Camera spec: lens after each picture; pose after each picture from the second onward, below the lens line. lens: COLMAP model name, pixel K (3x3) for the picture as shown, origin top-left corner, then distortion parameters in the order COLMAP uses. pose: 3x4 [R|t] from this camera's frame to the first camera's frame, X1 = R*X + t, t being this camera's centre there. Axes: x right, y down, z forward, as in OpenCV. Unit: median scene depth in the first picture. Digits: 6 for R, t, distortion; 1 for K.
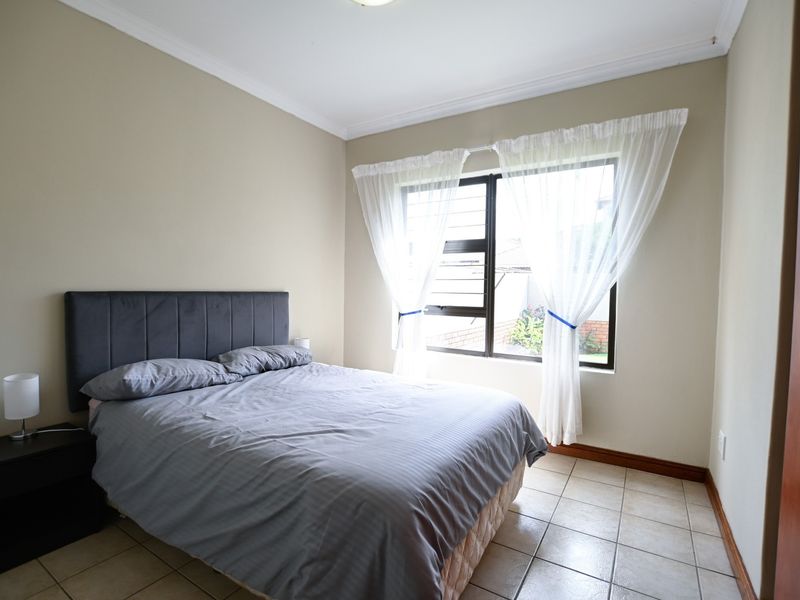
lens RADIAL K [[413.1, 0, 402.4], [0, 413.1, 312.7], [0, 0, 1]] dist [-0.016101, 0.002310]
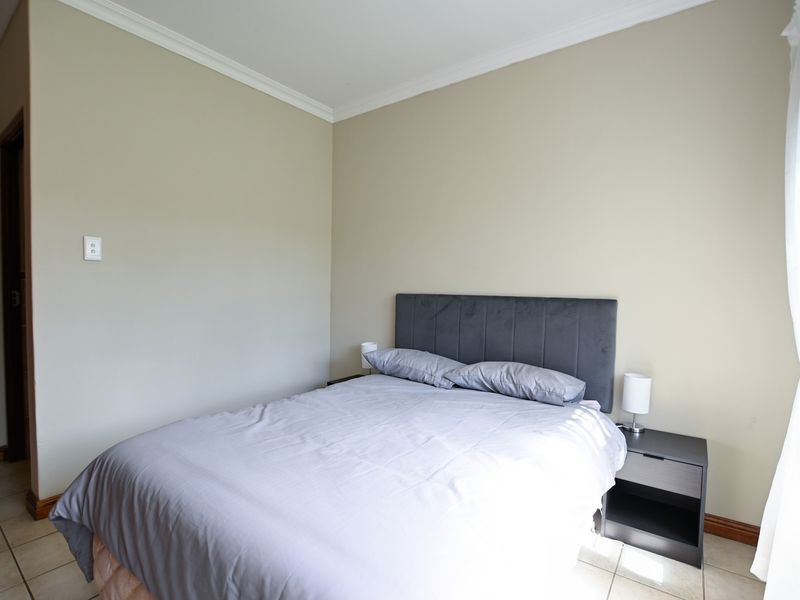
lens RADIAL K [[413.1, 0, 402.4], [0, 413.1, 312.7], [0, 0, 1]] dist [-0.016101, 0.002310]
pose [[-0.115224, 0.046933, -0.992230, 0.603824], [-0.072327, 0.995836, 0.055502, -0.060653], [0.990703, 0.078160, -0.111350, 1.062622]]
